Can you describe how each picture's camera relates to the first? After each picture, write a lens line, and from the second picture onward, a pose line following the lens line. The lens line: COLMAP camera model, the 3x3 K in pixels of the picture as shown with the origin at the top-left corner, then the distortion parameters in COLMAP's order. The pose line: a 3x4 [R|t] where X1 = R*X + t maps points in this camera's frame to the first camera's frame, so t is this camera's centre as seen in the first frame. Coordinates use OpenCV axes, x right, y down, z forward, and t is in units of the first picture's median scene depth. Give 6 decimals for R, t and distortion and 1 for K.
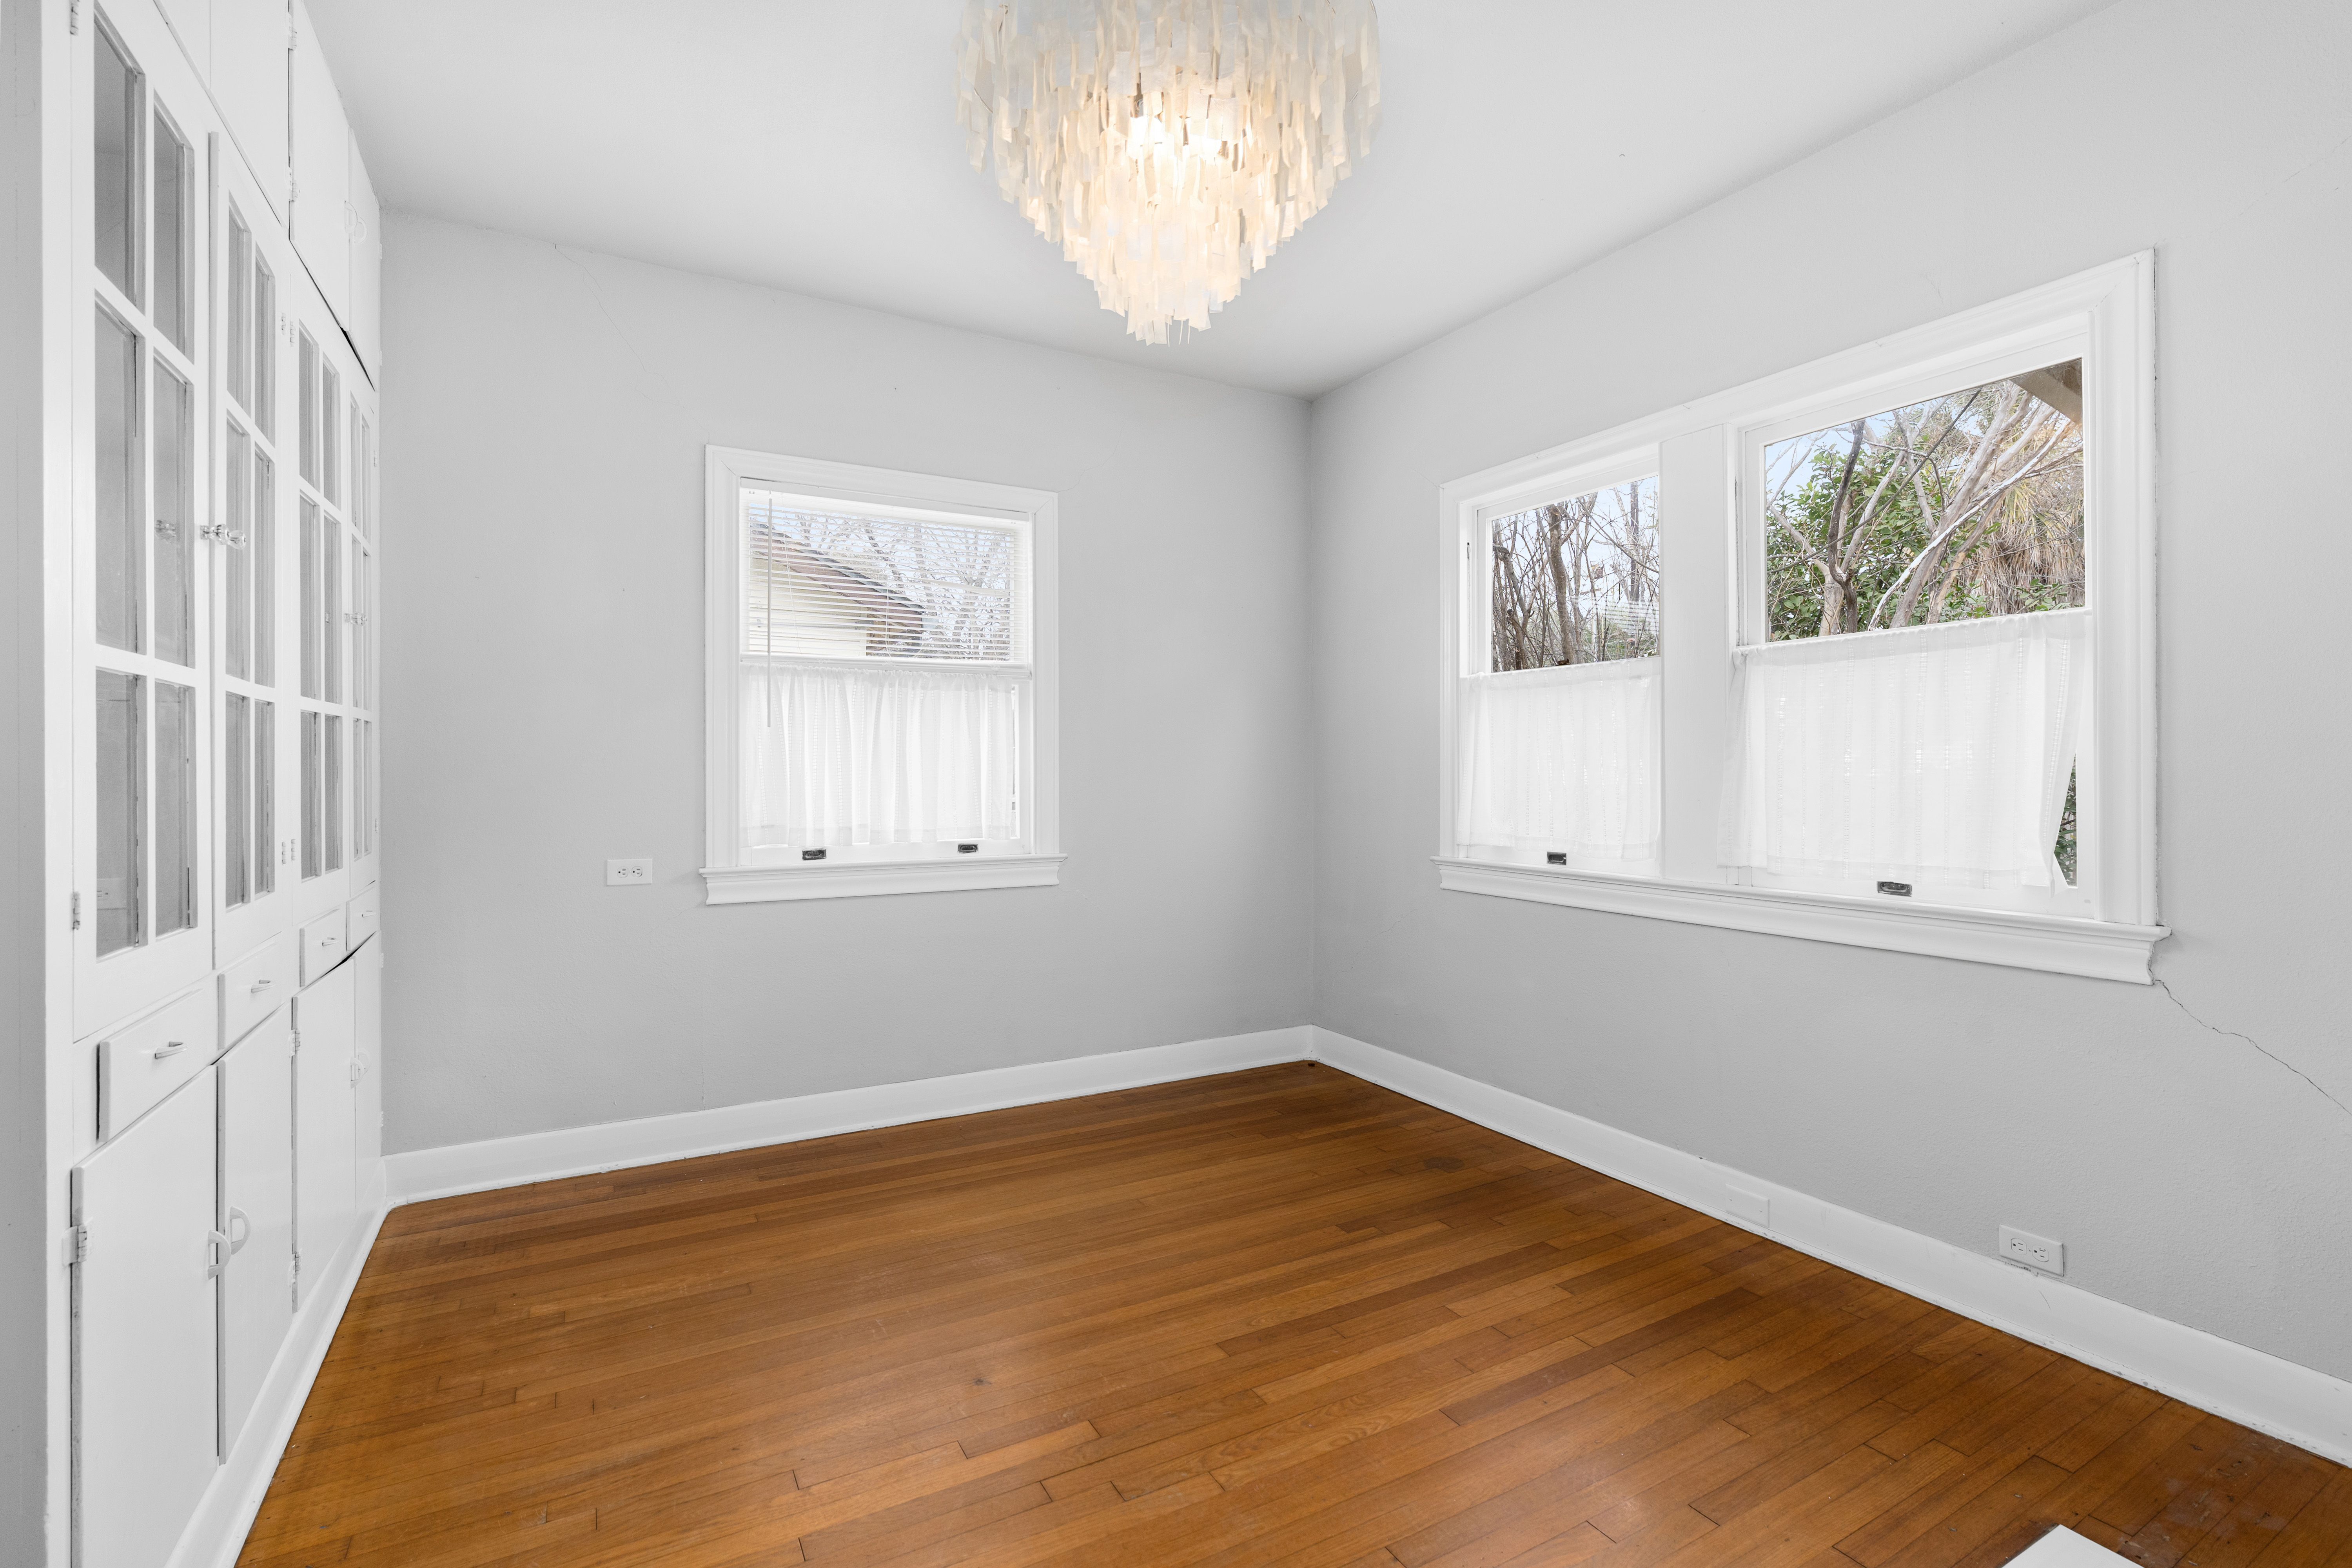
lens RADIAL K [[1074.7, 0, 1174.1], [0, 1074.7, 774.5], [0, 0, 1]] dist [-0.006318, 0.001091]
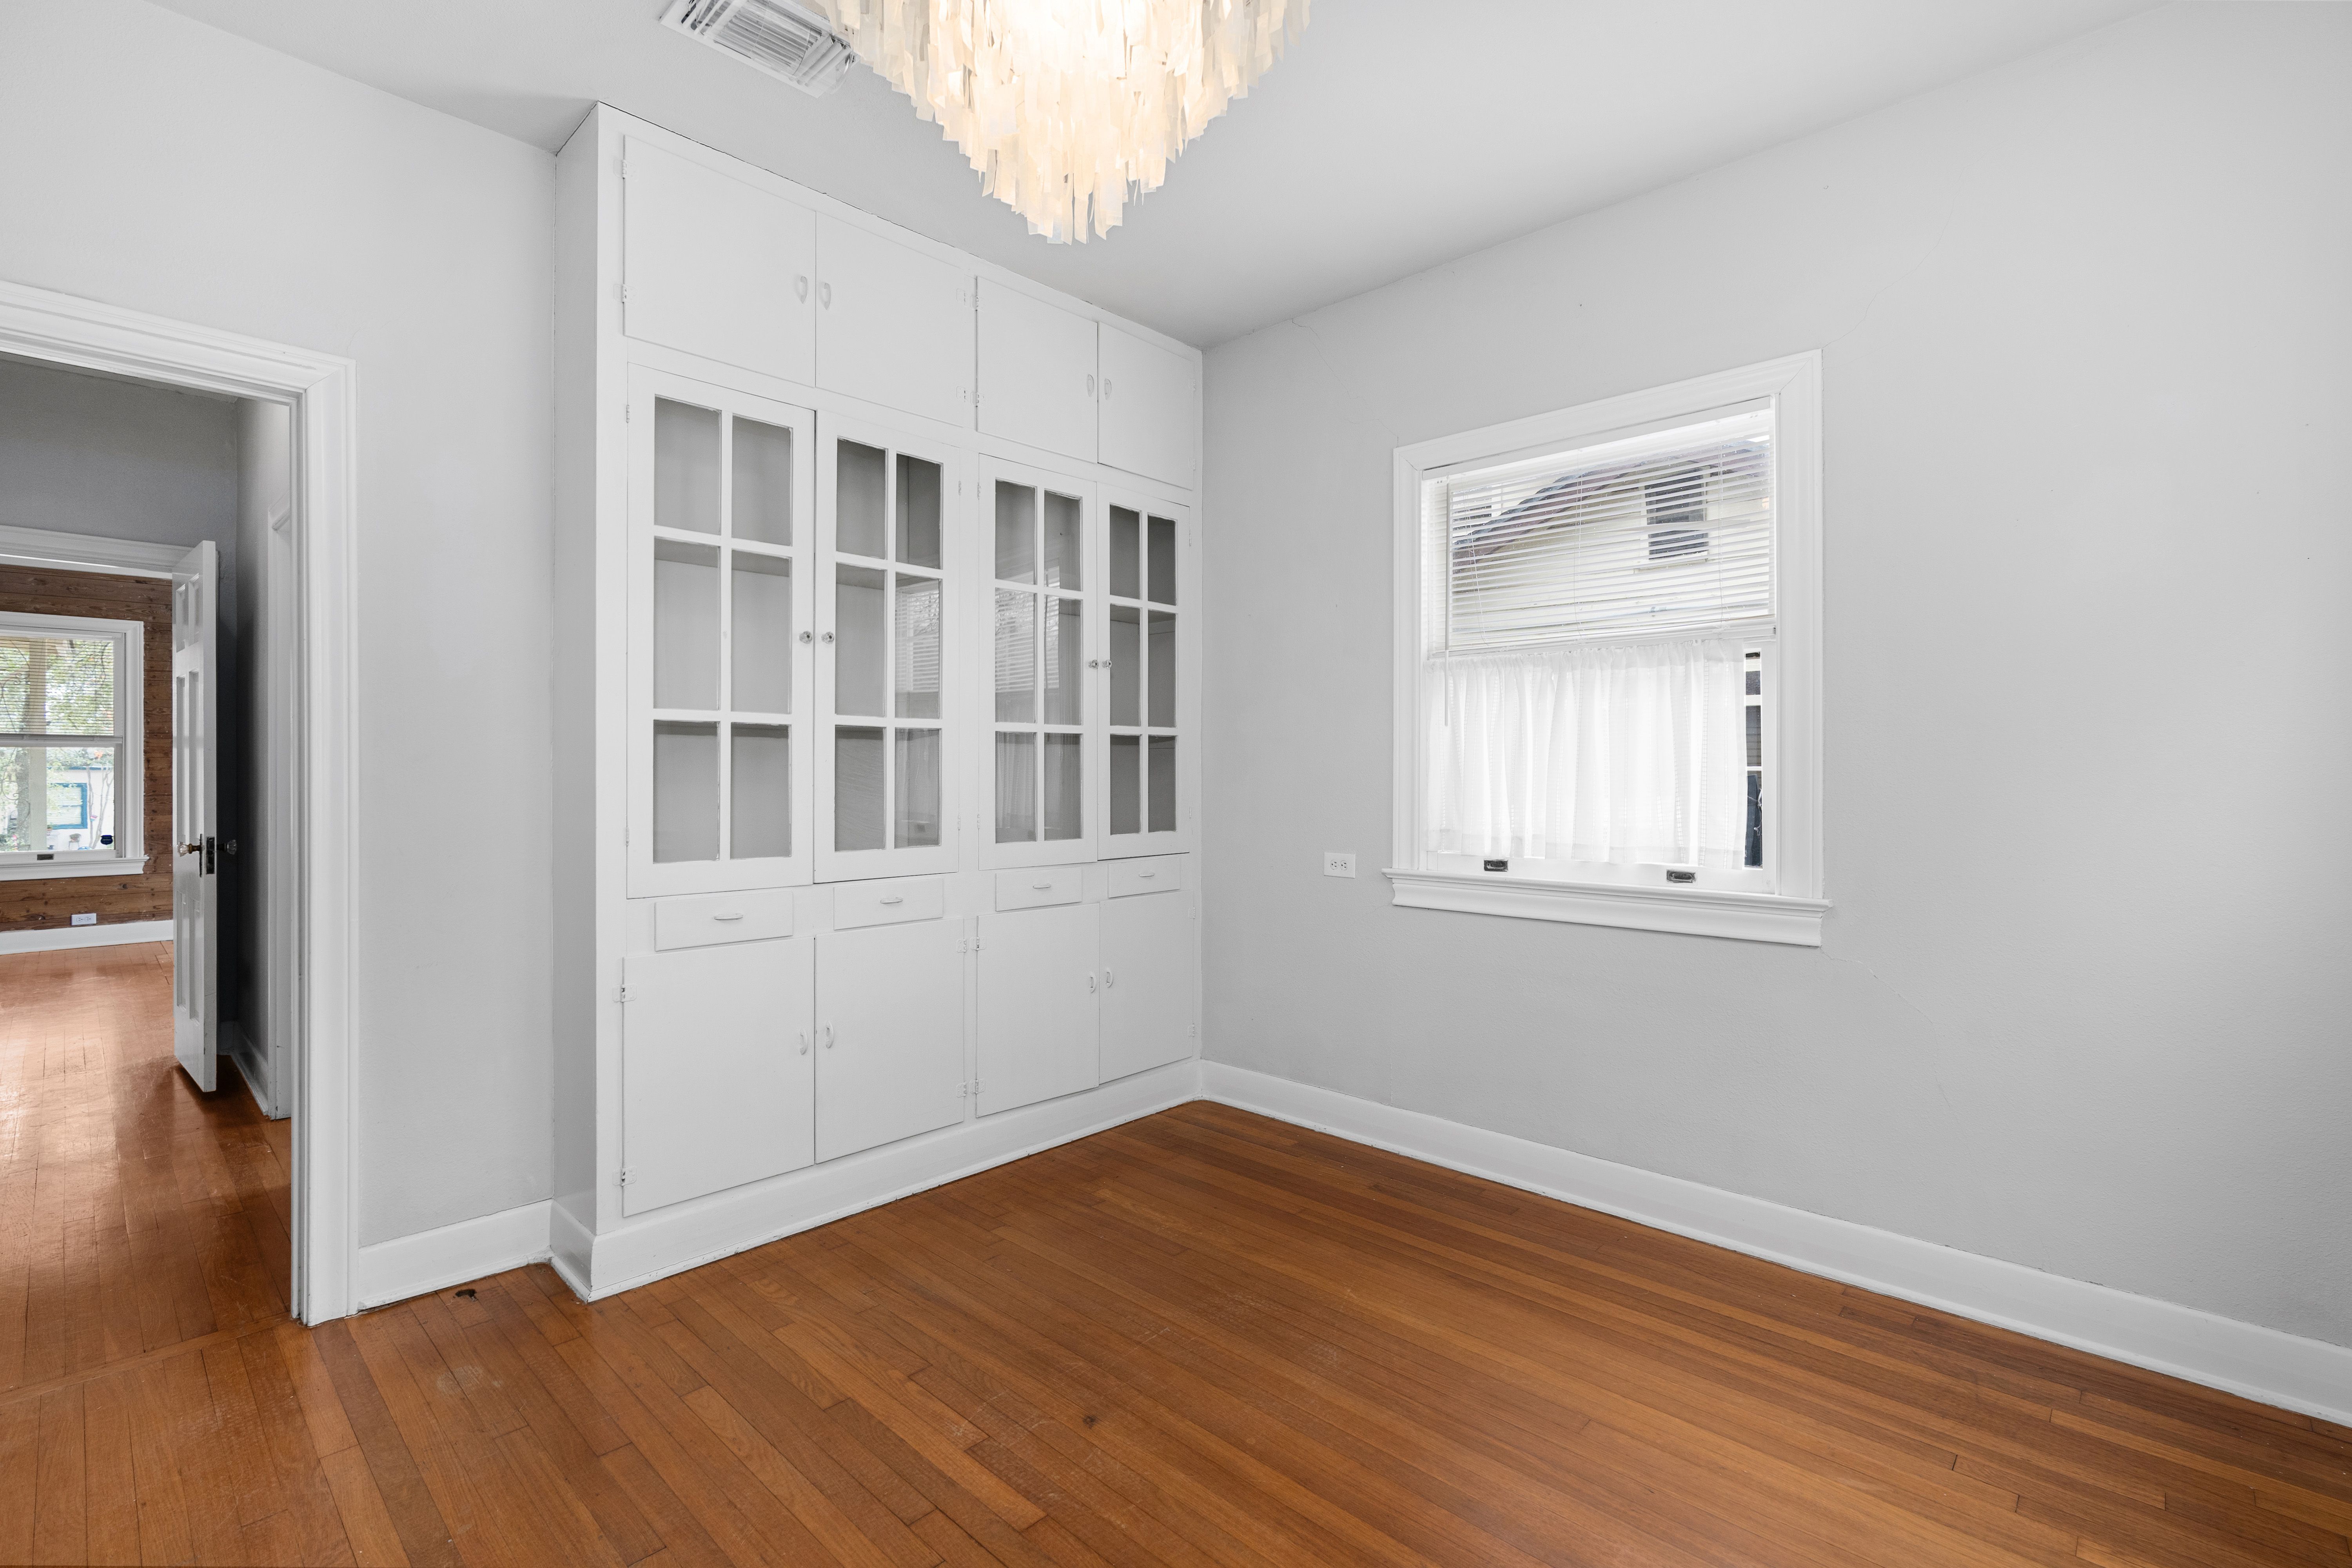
lens RADIAL K [[1074.7, 0, 1172.1], [0, 1074.7, 778.6], [0, 0, 1]] dist [-0.006318, 0.001091]
pose [[0.285457, 0.008407, -0.958355, 0.485521], [-0.001877, 0.999965, 0.008213, -0.005511], [0.958390, -0.000546, 0.285463, 0.522465]]
